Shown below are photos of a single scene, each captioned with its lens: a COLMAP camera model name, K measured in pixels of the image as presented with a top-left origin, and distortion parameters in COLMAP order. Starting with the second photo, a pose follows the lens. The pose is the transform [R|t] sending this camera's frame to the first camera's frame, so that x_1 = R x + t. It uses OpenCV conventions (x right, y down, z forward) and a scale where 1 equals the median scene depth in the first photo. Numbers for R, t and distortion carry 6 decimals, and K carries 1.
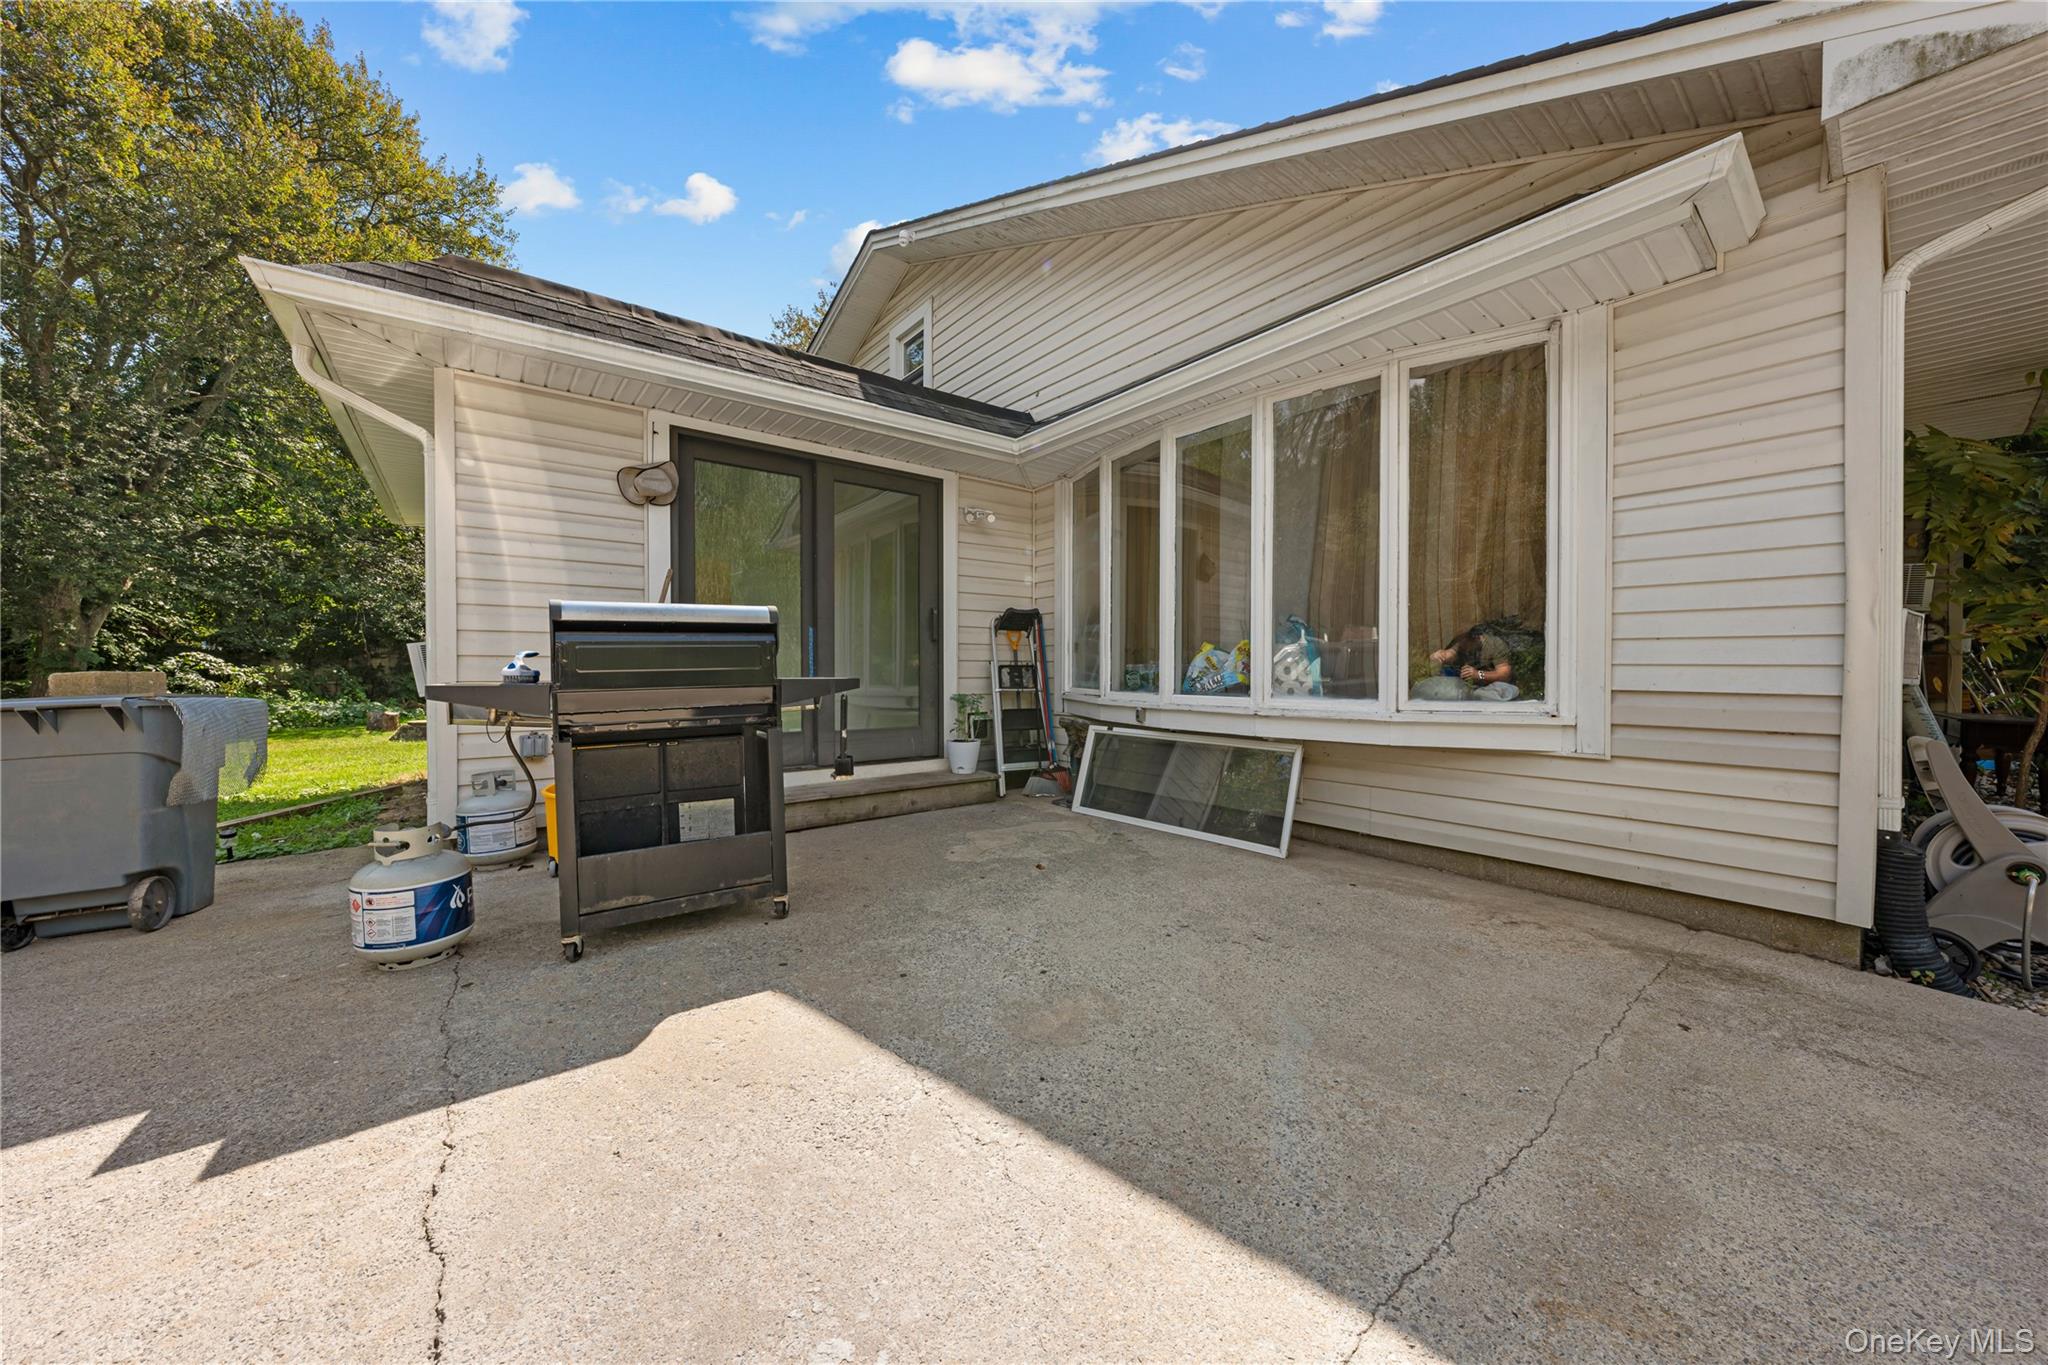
lens RADIAL K [[708.8, 0, 1024.1], [0, 708.8, 675.3], [0, 0, 1]] dist [-0.000630, -0.000028]
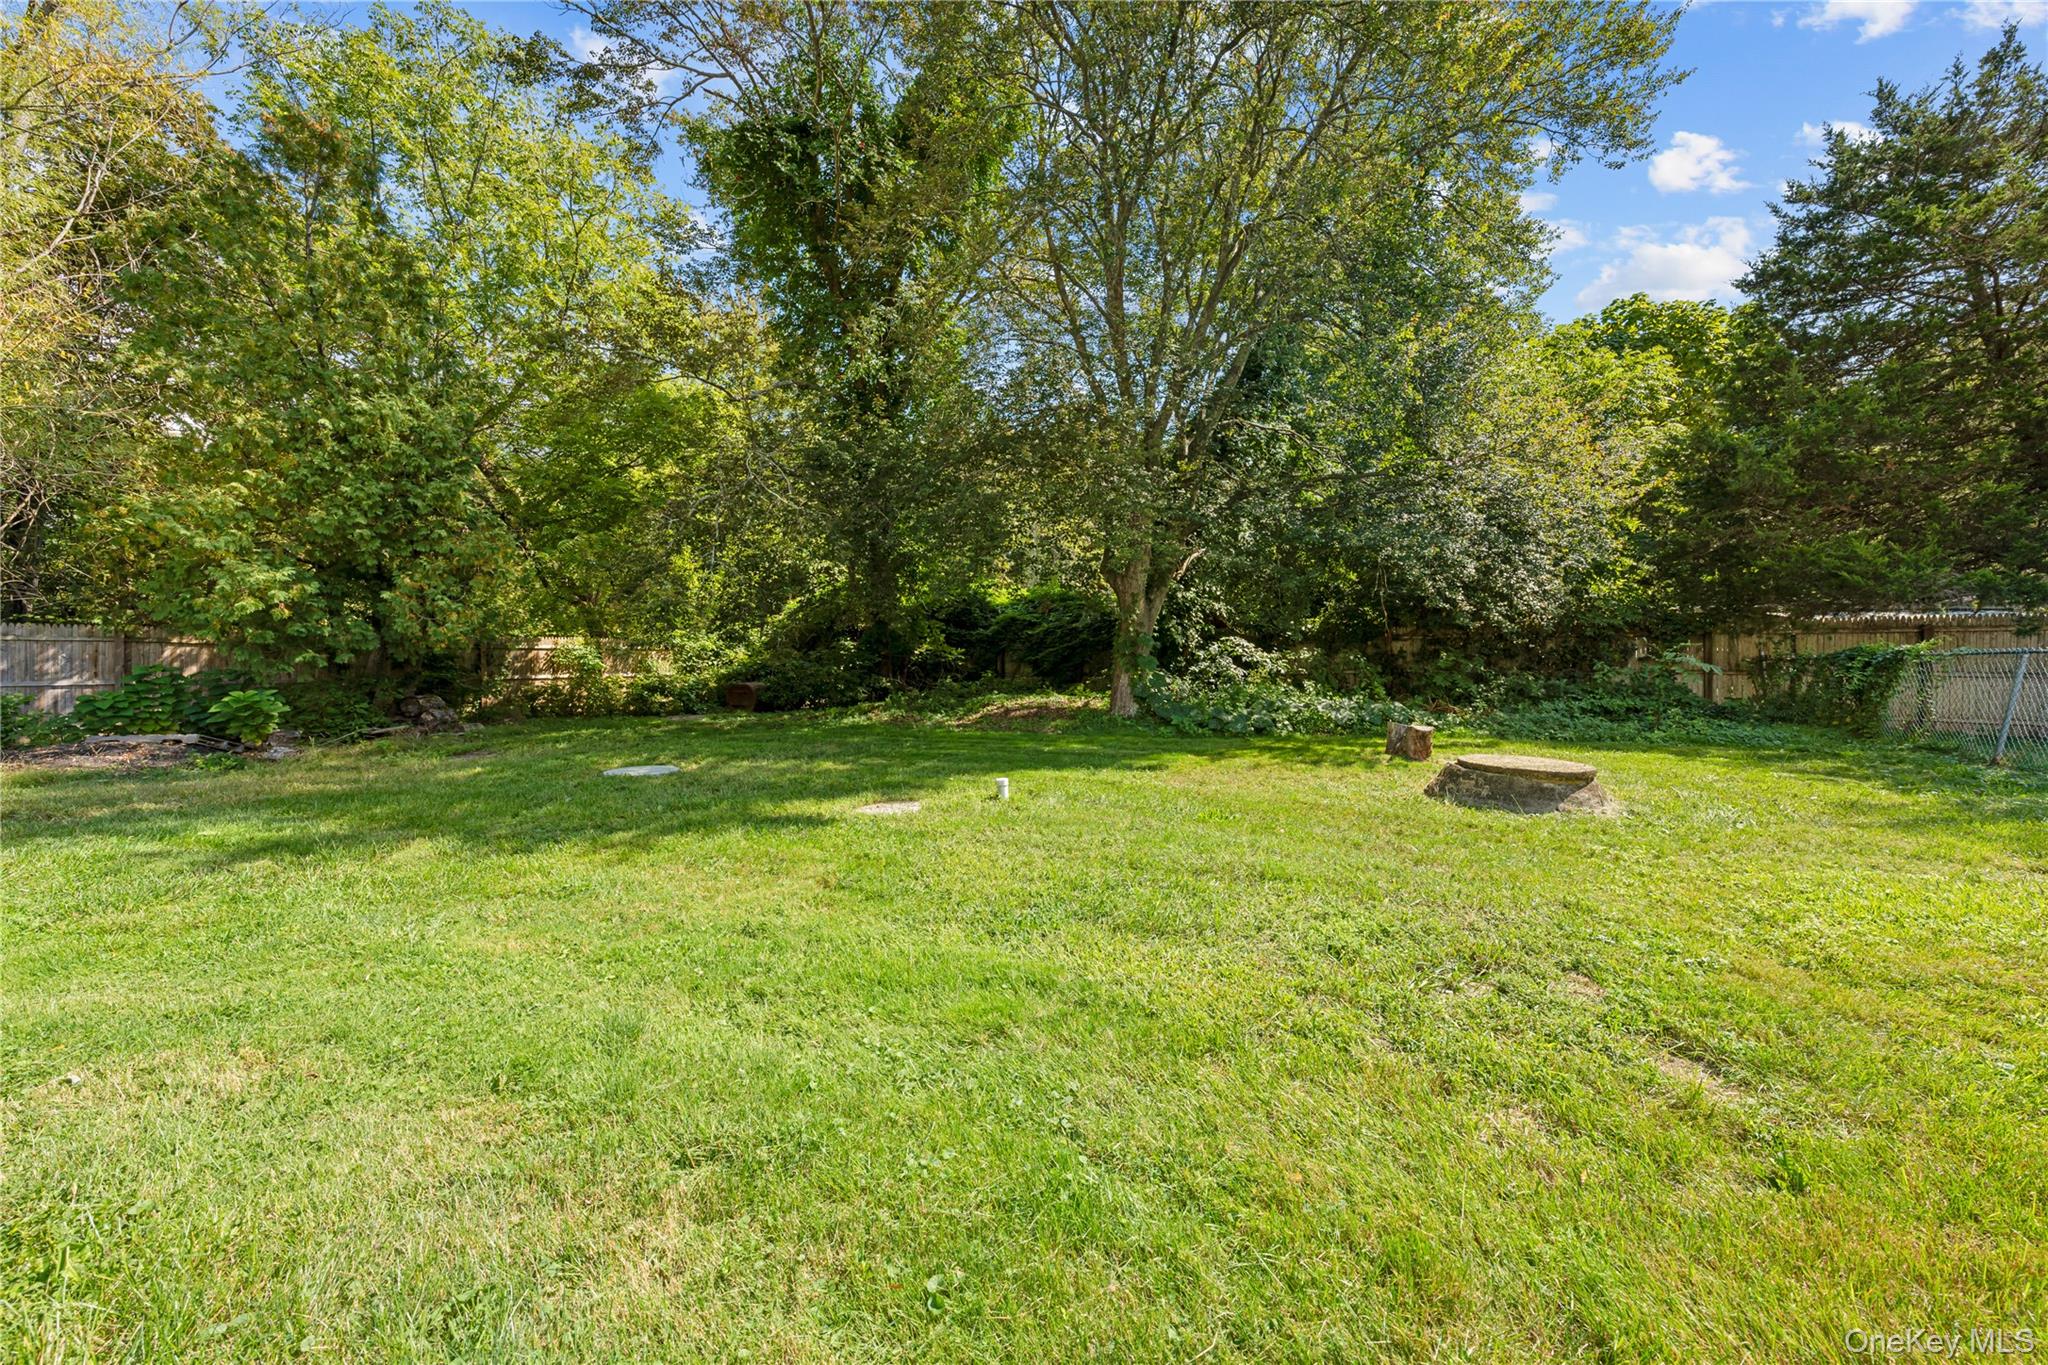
lens RADIAL K [[708.8, 0, 1022.7], [0, 708.8, 668.5], [0, 0, 1]] dist [-0.000630, -0.000028]
pose [[0.343614, 0.011919, -0.939035, -0.402867], [-0.010678, 0.999904, 0.008784, 0.003445], [0.939050, 0.007009, 0.343708, 0.431321]]
